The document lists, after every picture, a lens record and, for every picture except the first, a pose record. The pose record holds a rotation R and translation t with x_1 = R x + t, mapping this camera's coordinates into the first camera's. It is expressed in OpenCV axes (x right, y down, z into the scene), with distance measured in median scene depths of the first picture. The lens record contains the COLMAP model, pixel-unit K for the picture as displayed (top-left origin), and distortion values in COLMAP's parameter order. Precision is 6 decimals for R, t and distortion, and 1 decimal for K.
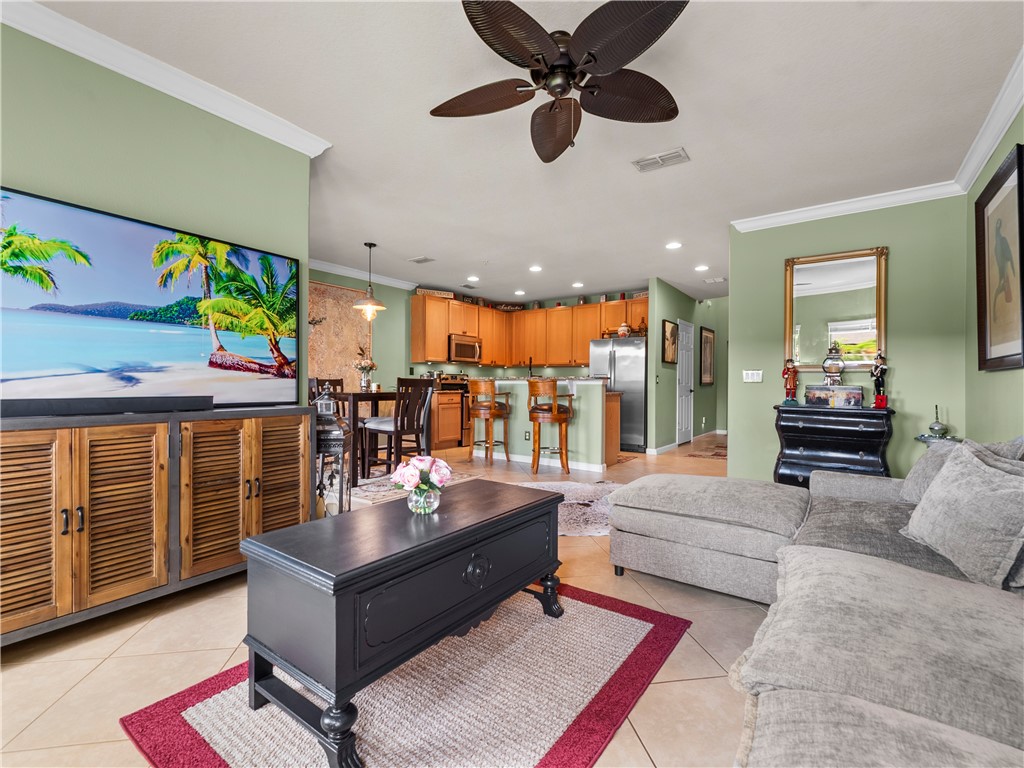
lens RADIAL K [[463.9, 0, 515.5], [0, 463.9, 377.1], [0, 0, 1]] dist [-0.001784, -0.000460]
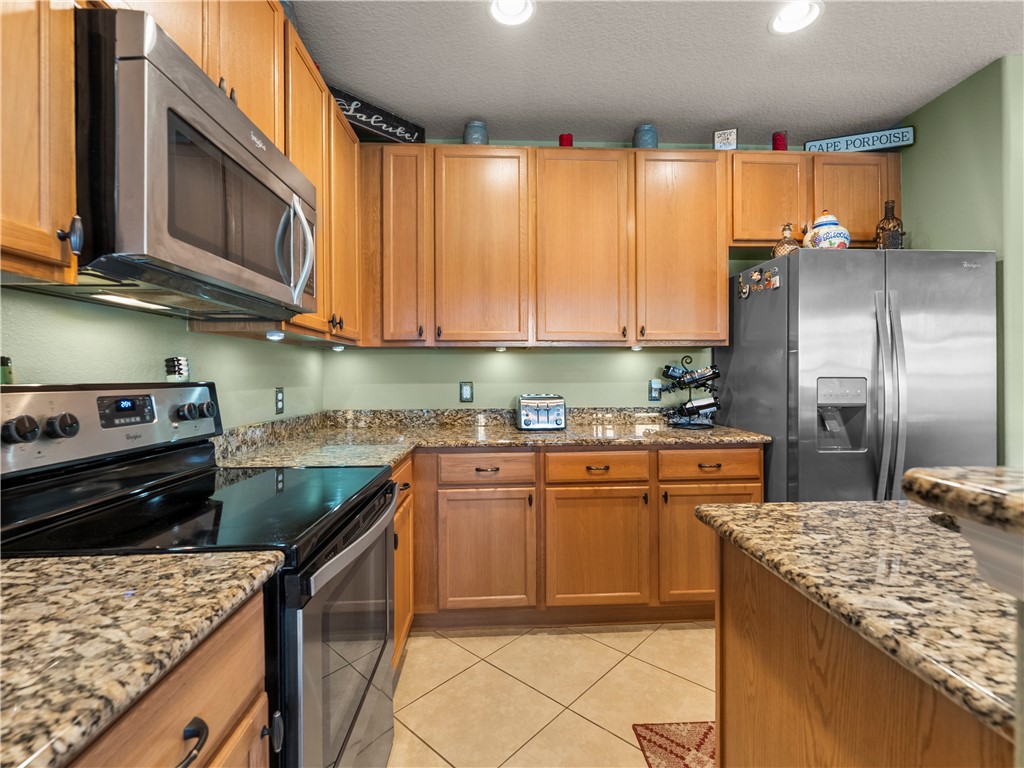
lens RADIAL K [[463.9, 0, 515.5], [0, 463.9, 377.1], [0, 0, 1]] dist [-0.001784, -0.000460]
pose [[0.788779, -0.013746, 0.614523, -0.150828], [0.003825, 0.999840, 0.017454, -0.012425], [-0.614665, -0.011417, 0.788705, 0.984731]]
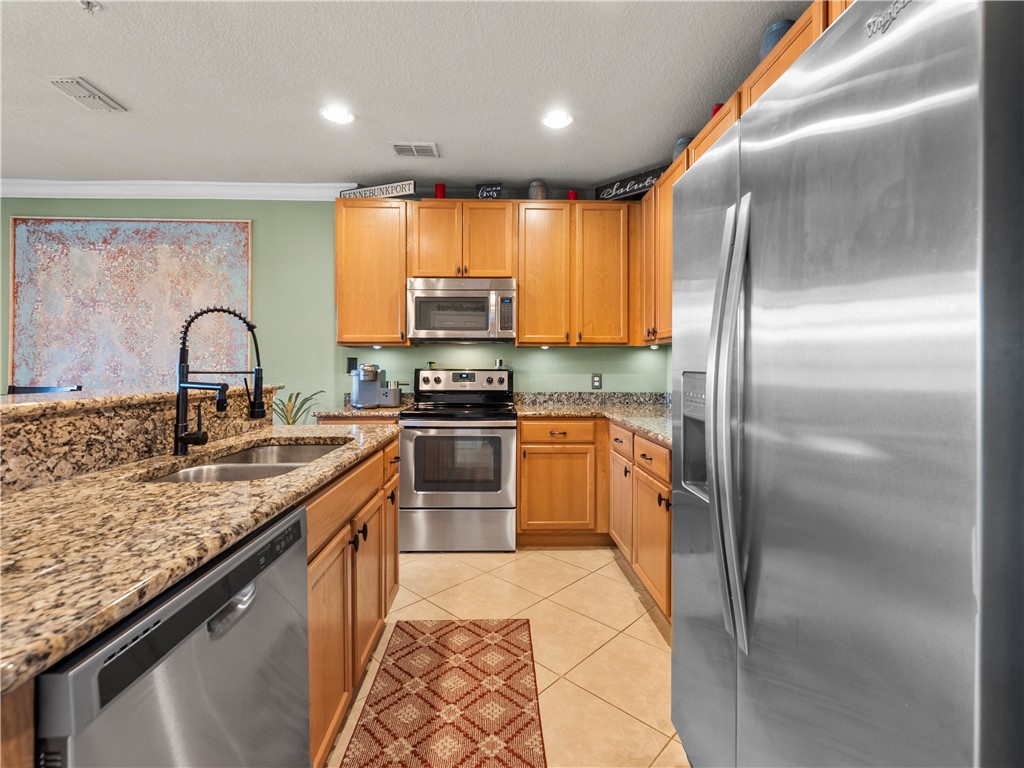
lens RADIAL K [[470.8, 0, 512.4], [0, 470.8, 365.3], [0, 0, 1]] dist [-0.003087, -0.000234]
pose [[0.605107, -0.011416, -0.796063, 0.302356], [0.013344, 0.999902, -0.004196, -0.009120], [0.796033, -0.008084, 0.605200, 0.922479]]
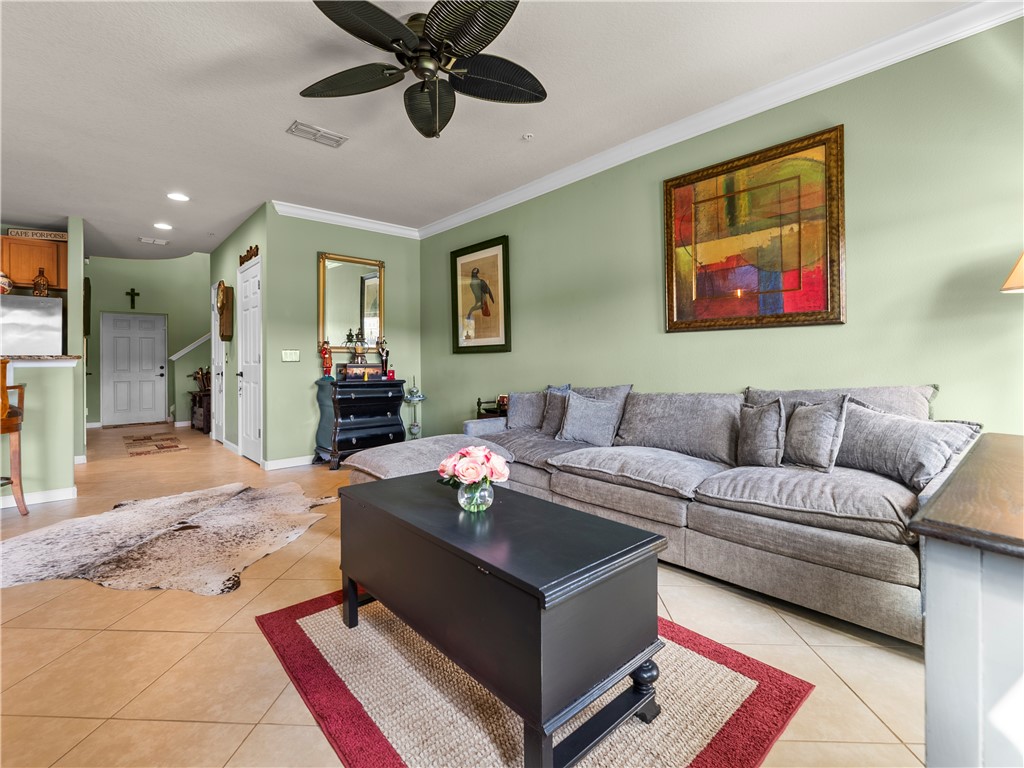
lens RADIAL K [[470.8, 0, 512.4], [0, 470.8, 365.3], [0, 0, 1]] dist [-0.003087, -0.000234]
pose [[0.214551, -0.018309, 0.976541, -0.276644], [-0.003893, 0.999800, 0.019601, -0.002740], [-0.976705, -0.008007, 0.214437, 0.190295]]
